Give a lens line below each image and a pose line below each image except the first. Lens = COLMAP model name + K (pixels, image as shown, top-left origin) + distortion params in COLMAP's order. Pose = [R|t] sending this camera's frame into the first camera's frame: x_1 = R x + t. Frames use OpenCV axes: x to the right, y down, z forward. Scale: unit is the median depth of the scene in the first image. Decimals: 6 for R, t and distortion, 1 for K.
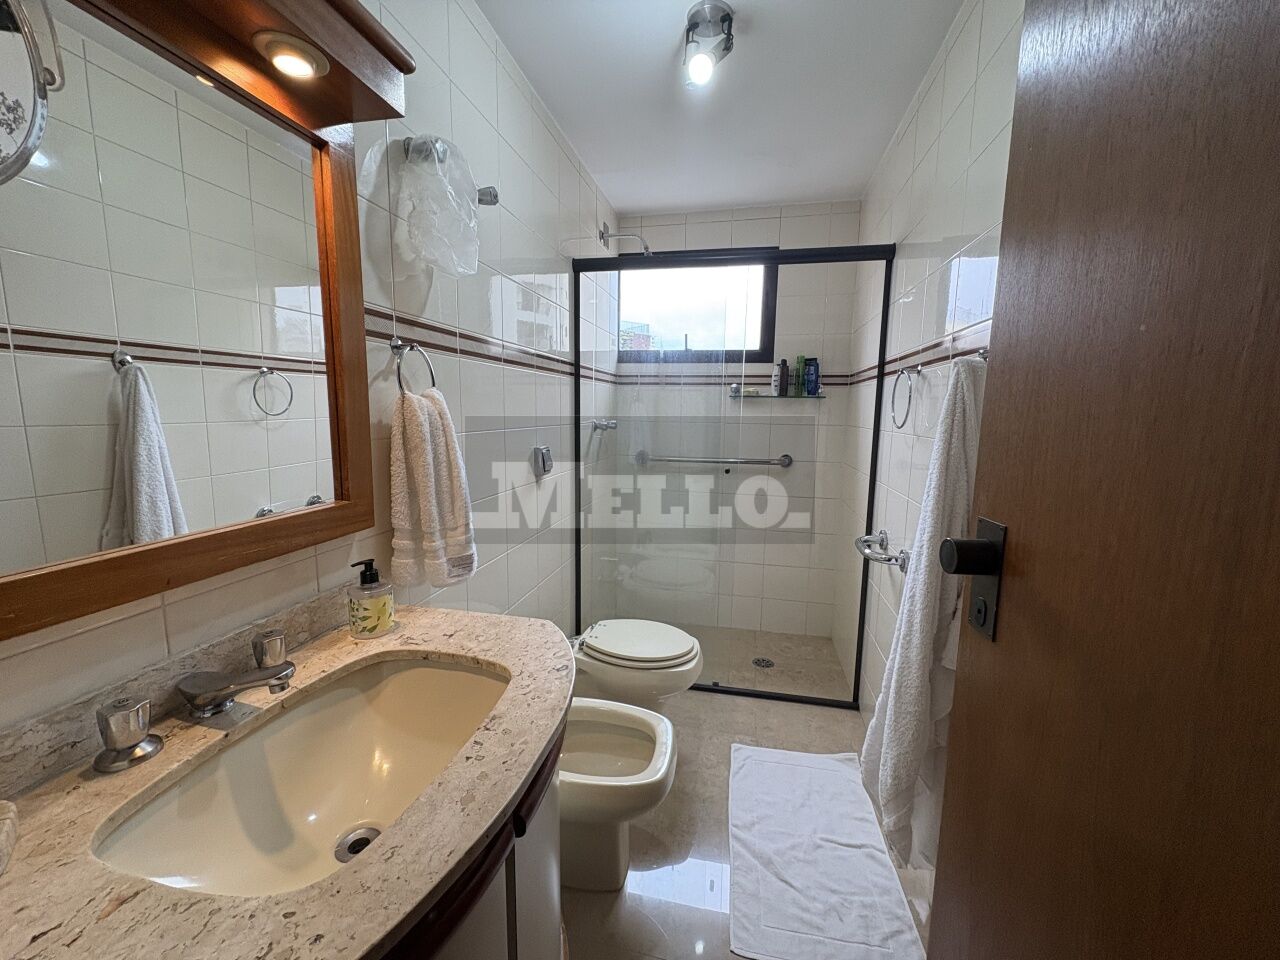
lens RADIAL K [[511.2, 0, 638.6], [0, 511.2, 479.9], [0, 0, 1]] dist [0.000499, -0.000072]
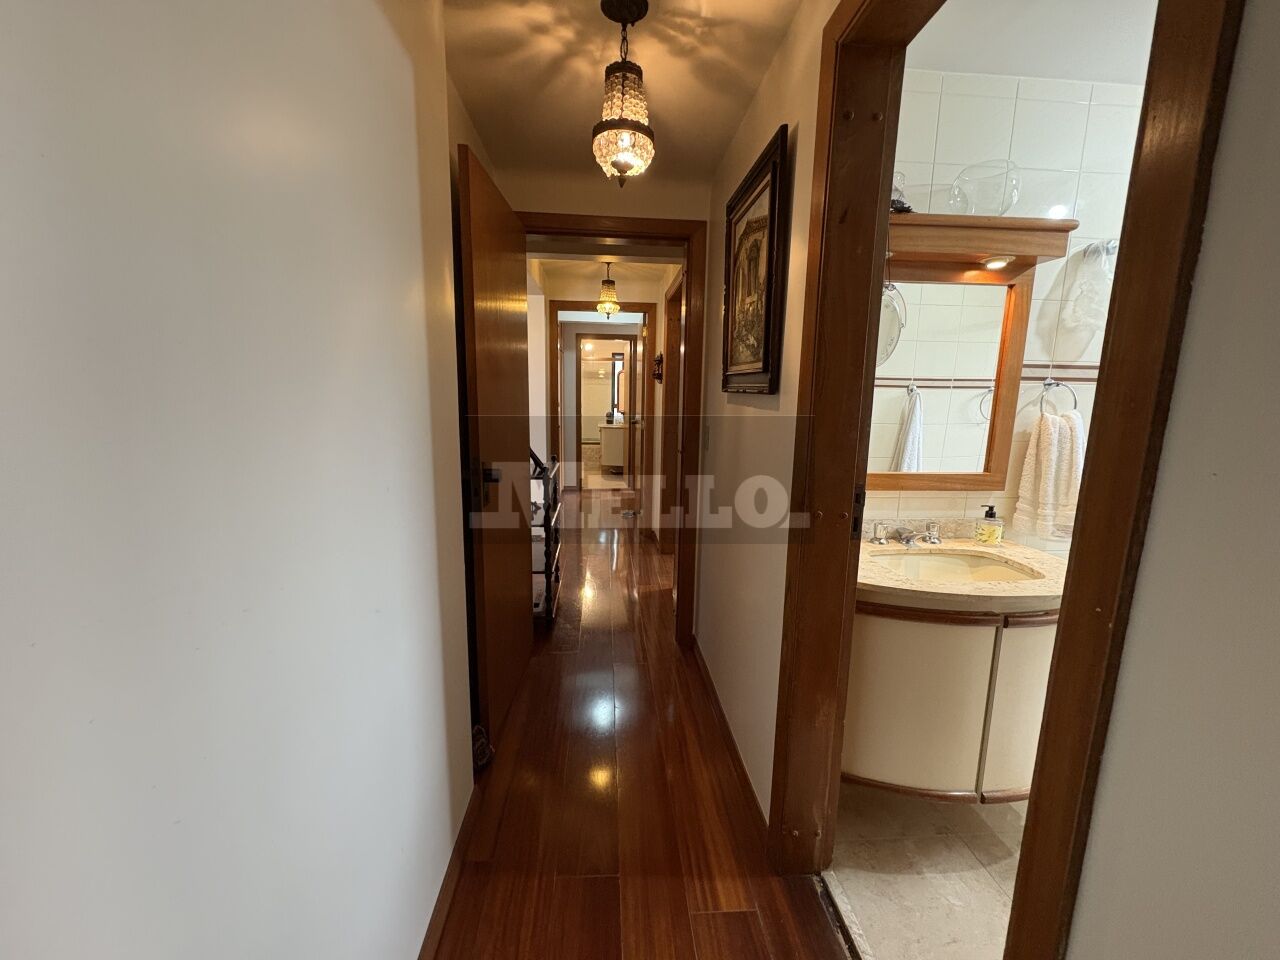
lens RADIAL K [[511.2, 0, 638.6], [0, 511.2, 479.2], [0, 0, 1]] dist [0.000499, -0.000072]
pose [[0.291576, 0.145564, -0.945407, 0.719099], [-0.143045, 0.983875, 0.107370, 0.041050], [0.945792, 0.103929, 0.307697, -0.677730]]
